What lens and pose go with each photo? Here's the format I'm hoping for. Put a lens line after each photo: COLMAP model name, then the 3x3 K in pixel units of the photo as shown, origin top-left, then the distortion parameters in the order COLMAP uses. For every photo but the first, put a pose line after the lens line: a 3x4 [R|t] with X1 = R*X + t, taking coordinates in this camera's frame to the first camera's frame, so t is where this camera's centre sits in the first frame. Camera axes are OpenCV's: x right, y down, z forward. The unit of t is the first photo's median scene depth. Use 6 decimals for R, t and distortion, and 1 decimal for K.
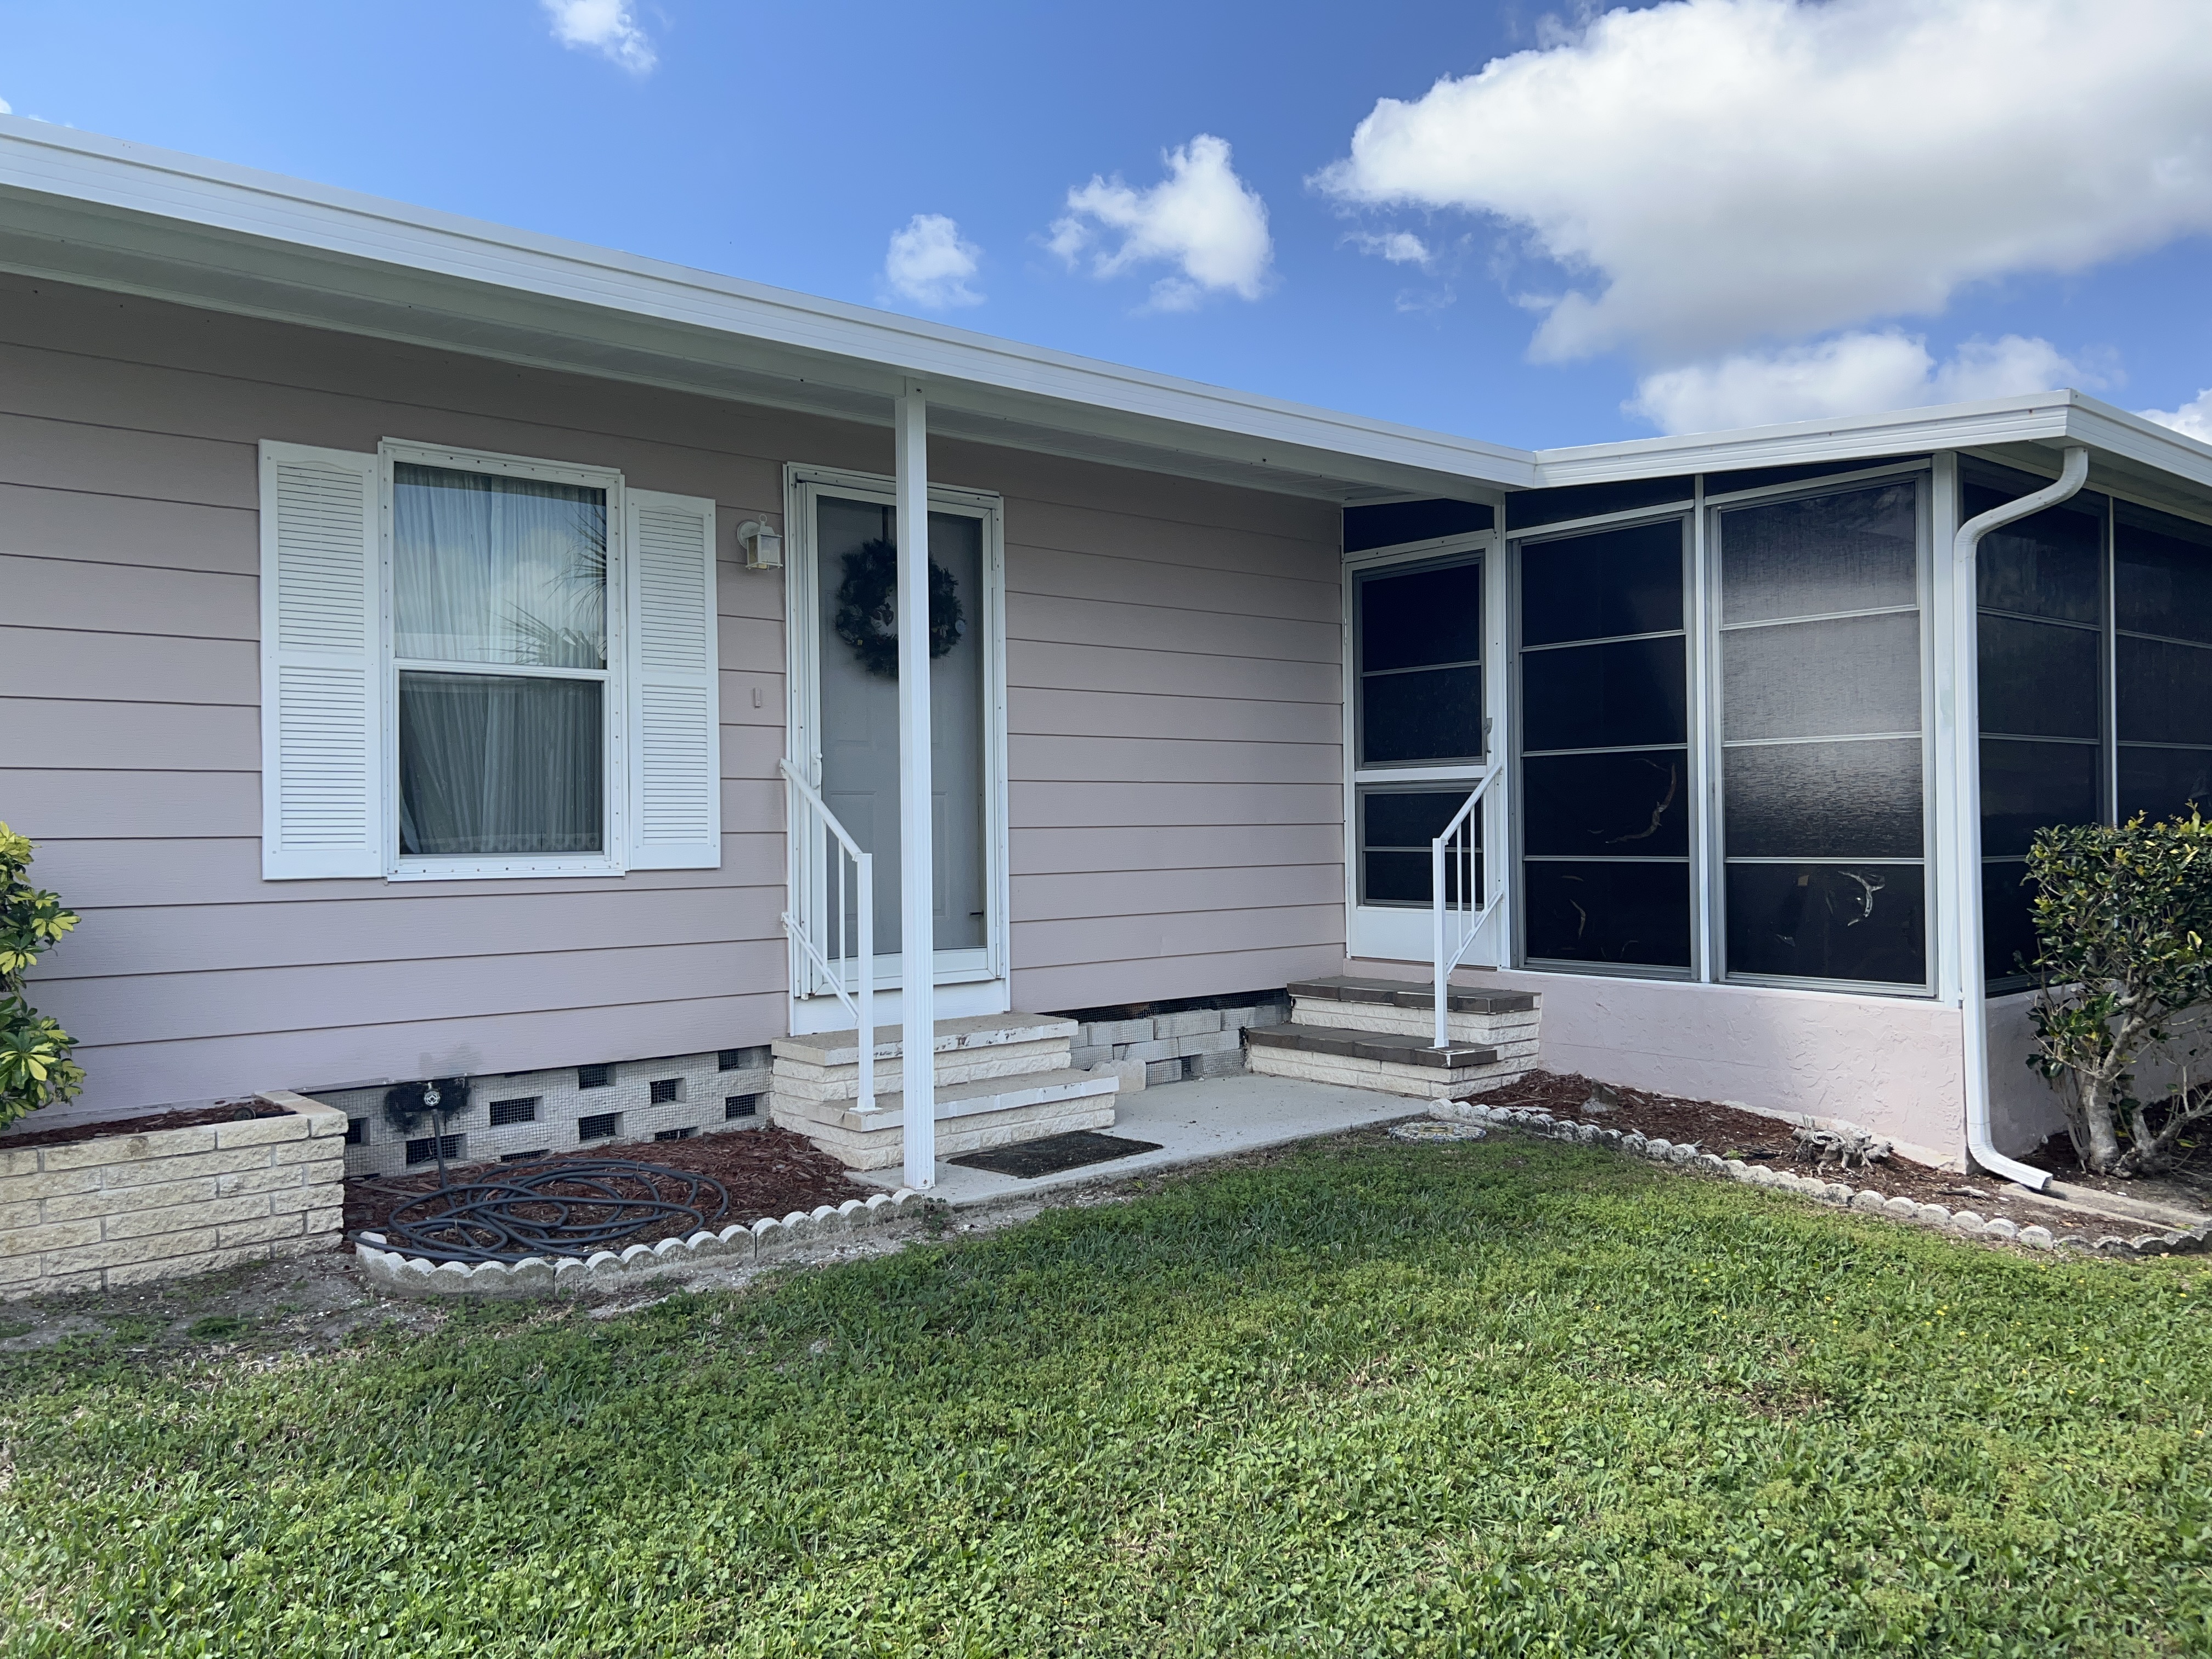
lens RADIAL K [[1660.6, 0, 1106.4], [0, 1660.6, 888.4], [0, 0, 1]] dist [0.106682, -0.062366]
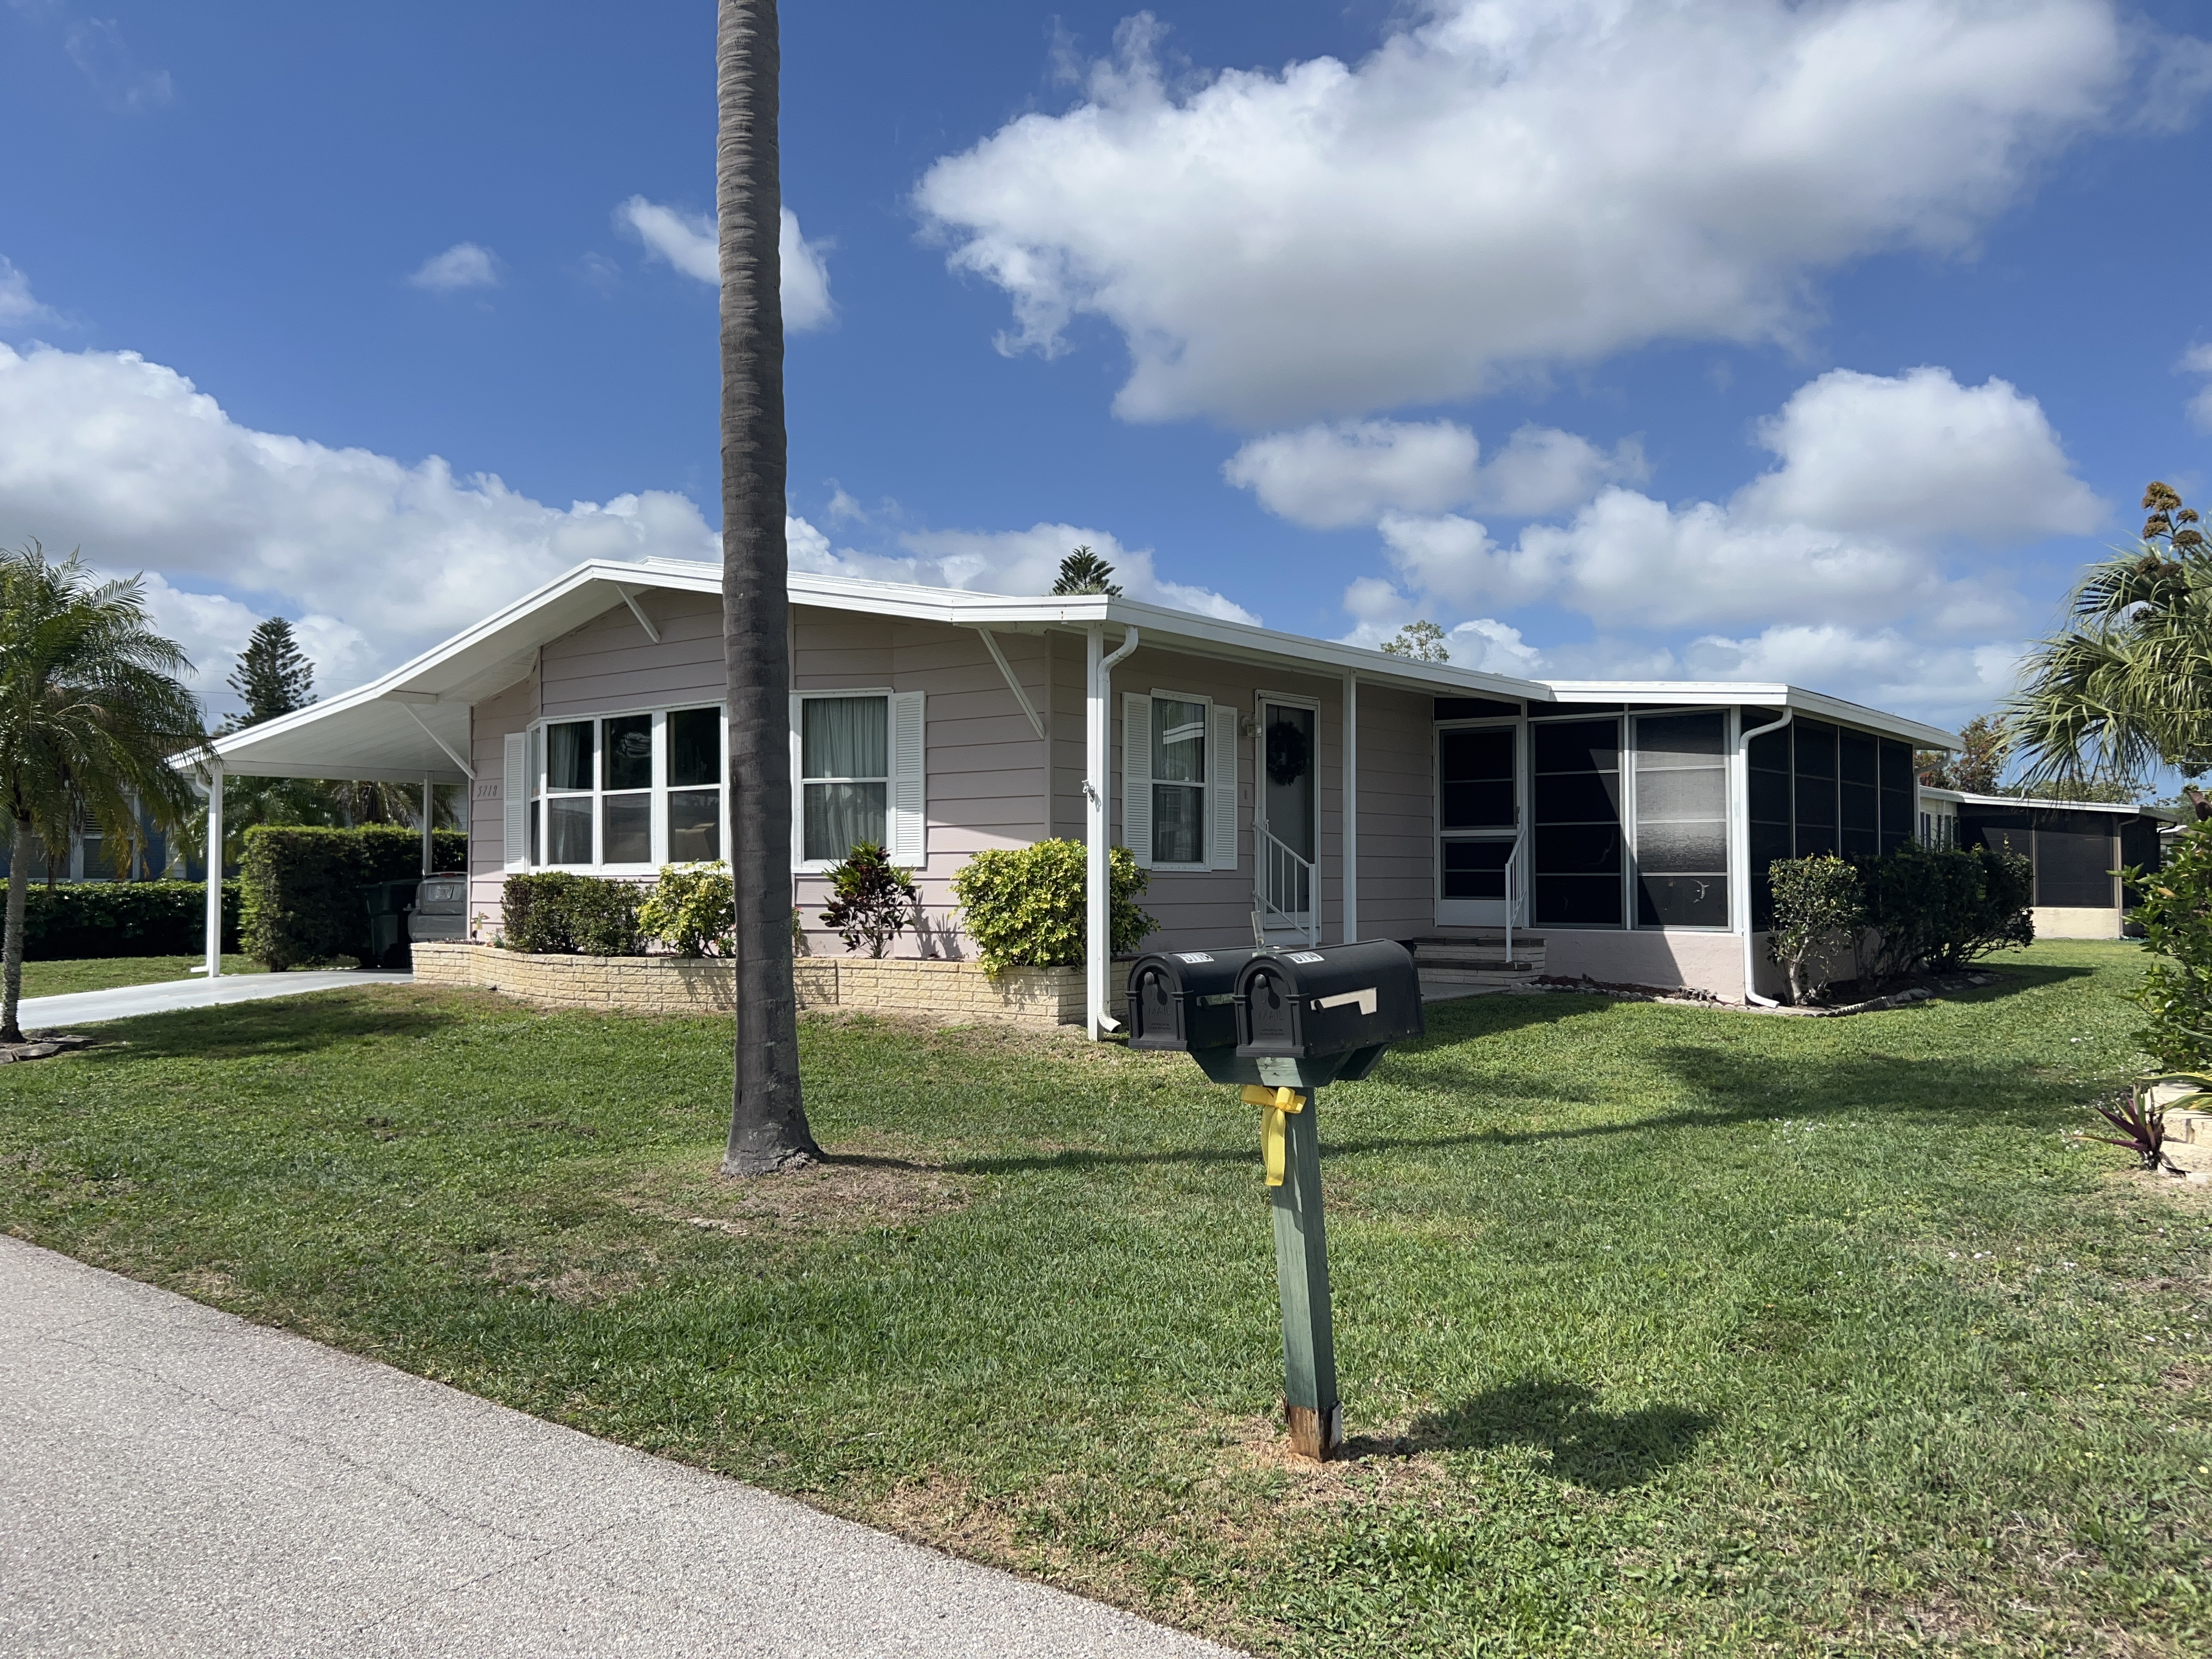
lens RADIAL K [[1660.6, 0, 1106.4], [0, 1660.6, 888.4], [0, 0, 1]] dist [0.106682, -0.062366]
pose [[0.978976, 0.009456, 0.203755, -0.764897], [-0.003005, 0.999485, -0.031945, 0.073801], [-0.203952, 0.030661, 0.978501, -1.015896]]
